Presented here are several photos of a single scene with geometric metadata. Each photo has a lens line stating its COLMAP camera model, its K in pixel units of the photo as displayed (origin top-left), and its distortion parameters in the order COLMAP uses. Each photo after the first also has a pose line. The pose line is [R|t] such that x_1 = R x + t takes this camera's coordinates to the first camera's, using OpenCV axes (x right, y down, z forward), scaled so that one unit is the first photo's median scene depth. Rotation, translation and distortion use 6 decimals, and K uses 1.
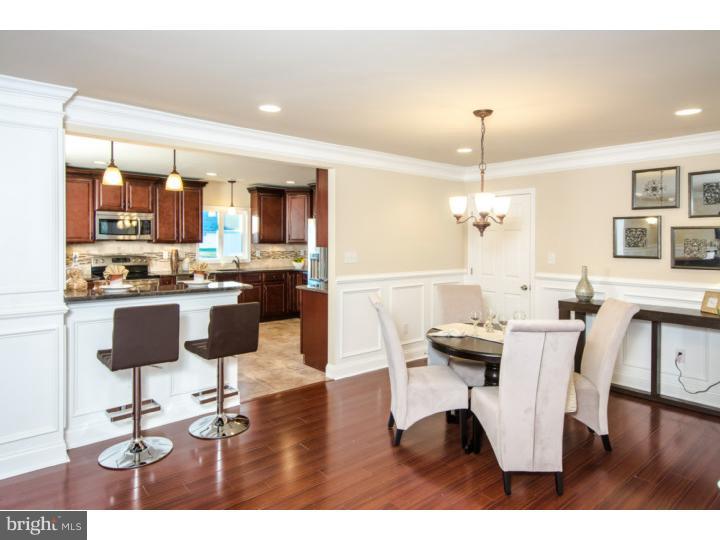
lens RADIAL K [[445.6, 0, 363.8], [0, 445.6, 239.0], [0, 0, 1]] dist [-0.000971, 0.005396]
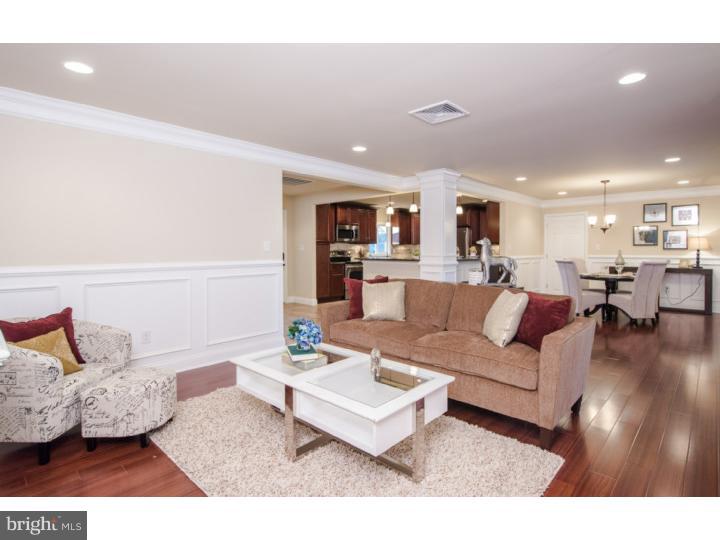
lens RADIAL K [[372.0, 0, 363.0], [0, 372.0, 254.3], [0, 0, 1]] dist [0.000996, -0.000941]
pose [[0.994402, -0.011075, 0.105076, -0.915273], [0.009655, 0.999855, 0.014020, 0.047106], [-0.105216, -0.012927, 0.994365, -0.626201]]
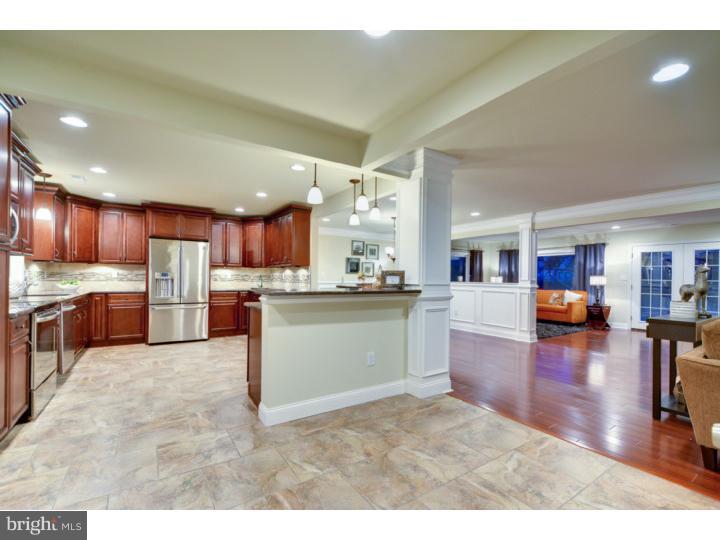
lens RADIAL K [[324.9, 0, 361.9], [0, 324.9, 276.1], [0, 0, 1]] dist [0.001116, -0.002516]
pose [[0.120058, -0.000347, 0.992767, -1.303222], [-0.010419, 0.999944, 0.001610, 0.054958], [-0.992712, -0.010537, 0.120048, 0.711490]]
